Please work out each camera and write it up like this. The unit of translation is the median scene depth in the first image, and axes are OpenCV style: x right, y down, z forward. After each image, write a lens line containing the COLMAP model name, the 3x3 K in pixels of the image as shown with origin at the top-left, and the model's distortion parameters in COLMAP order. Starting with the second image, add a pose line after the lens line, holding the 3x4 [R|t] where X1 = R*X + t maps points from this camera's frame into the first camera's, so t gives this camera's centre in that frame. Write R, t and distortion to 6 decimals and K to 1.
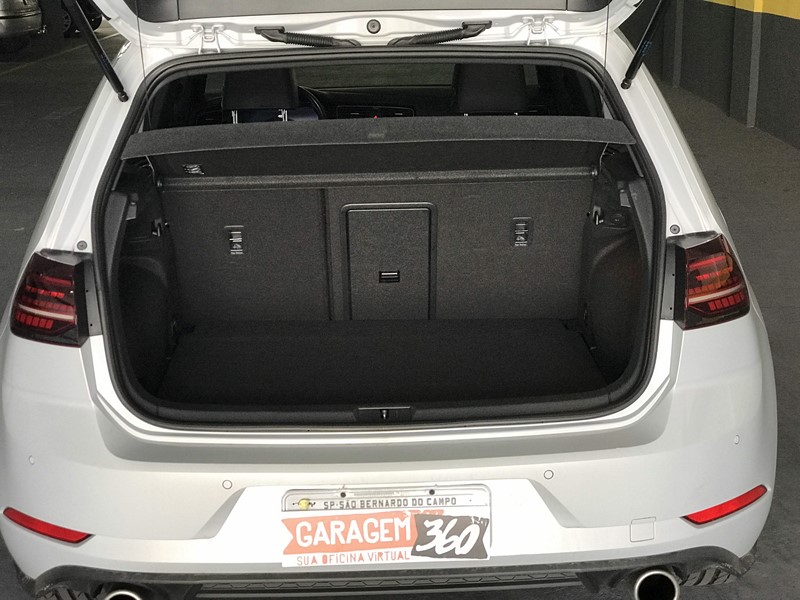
lens RADIAL K [[1324.4, 0, 400.0], [0, 1324.4, 300.0], [0, 0, 1]] dist [-0.274444, 0.018702]
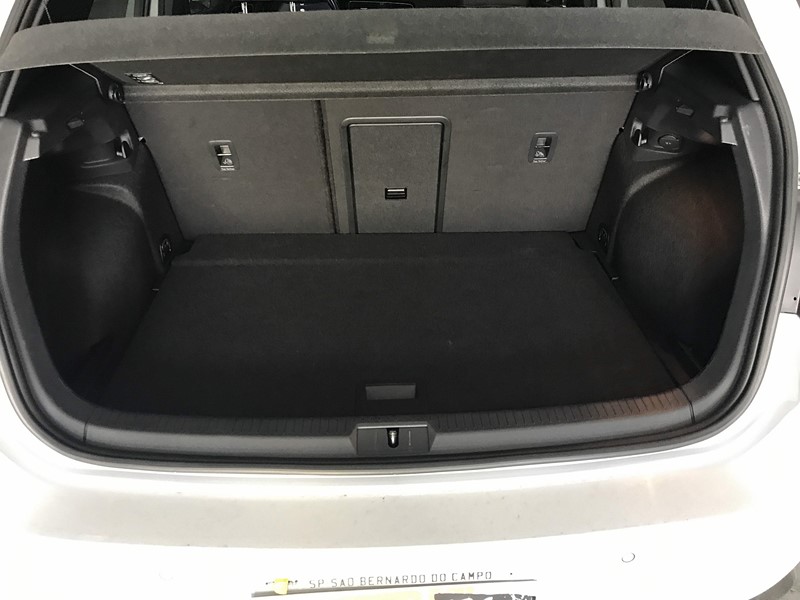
lens RADIAL K [[644.1, 0, 406.5], [0, 644.1, 296.8], [0, 0, 1]] dist [0.003008, -0.054665]
pose [[0.999851, 0.001714, 0.017148, -0.008859], [-0.006278, 0.962897, 0.269798, -0.074892], [-0.016049, -0.269865, 0.962764, 0.572414]]
